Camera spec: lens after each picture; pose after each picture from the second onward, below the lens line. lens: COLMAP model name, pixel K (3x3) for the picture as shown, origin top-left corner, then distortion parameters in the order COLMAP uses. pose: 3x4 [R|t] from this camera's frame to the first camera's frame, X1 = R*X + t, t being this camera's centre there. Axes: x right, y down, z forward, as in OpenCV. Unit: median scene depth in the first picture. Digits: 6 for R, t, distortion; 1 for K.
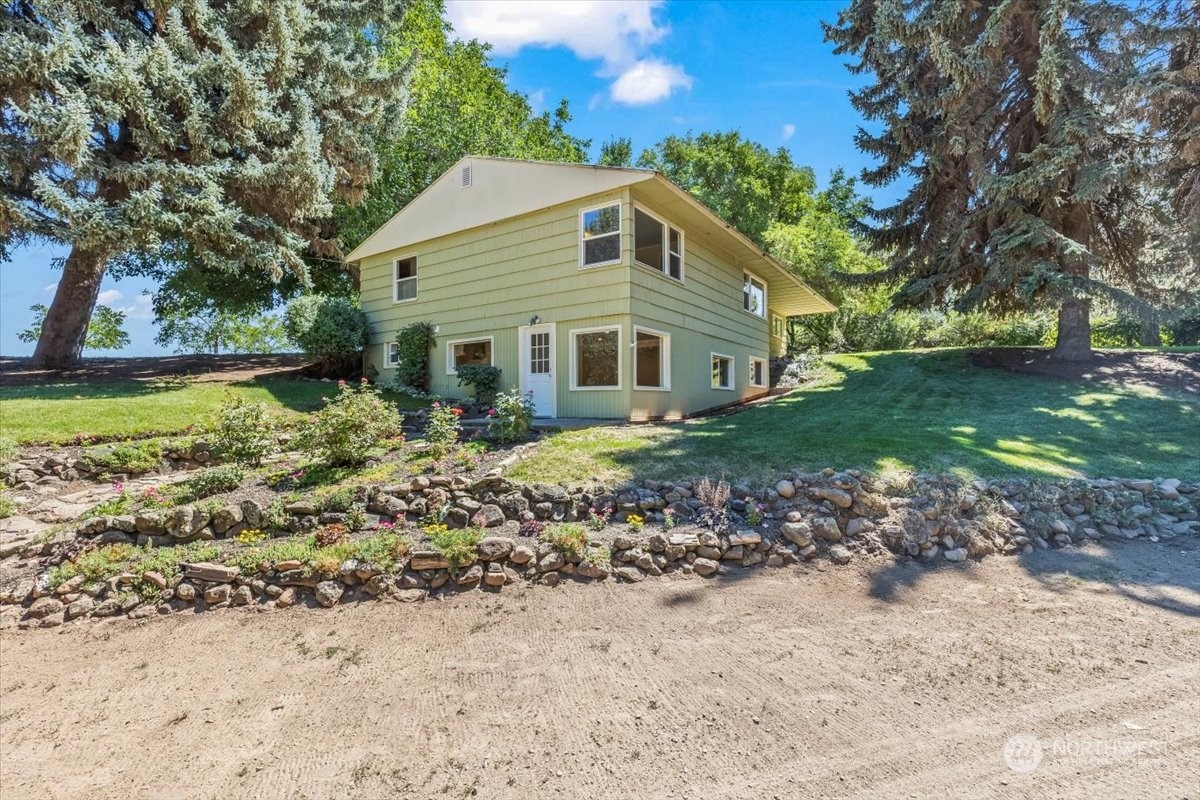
lens RADIAL K [[538.0, 0, 602.9], [0, 538.0, 404.4], [0, 0, 1]] dist [0.000753, 0.000140]
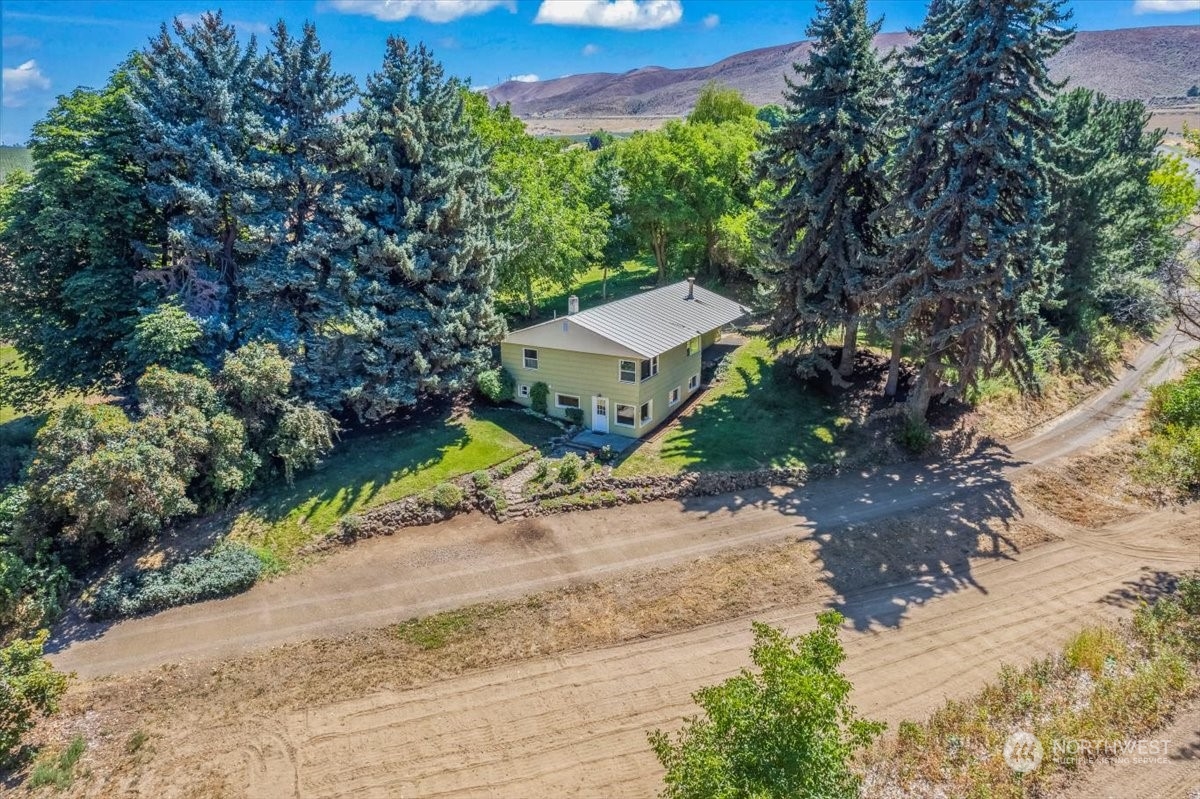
lens RADIAL K [[769.2, 0, 599.5], [0, 769.2, 402.2], [0, 0, 1]] dist [-0.060325, 0.049702]
pose [[0.996221, -0.023989, 0.083476, -0.429805], [-0.002082, 0.954230, 0.299065, -1.209056], [-0.086830, -0.298109, 0.950574, -2.446088]]
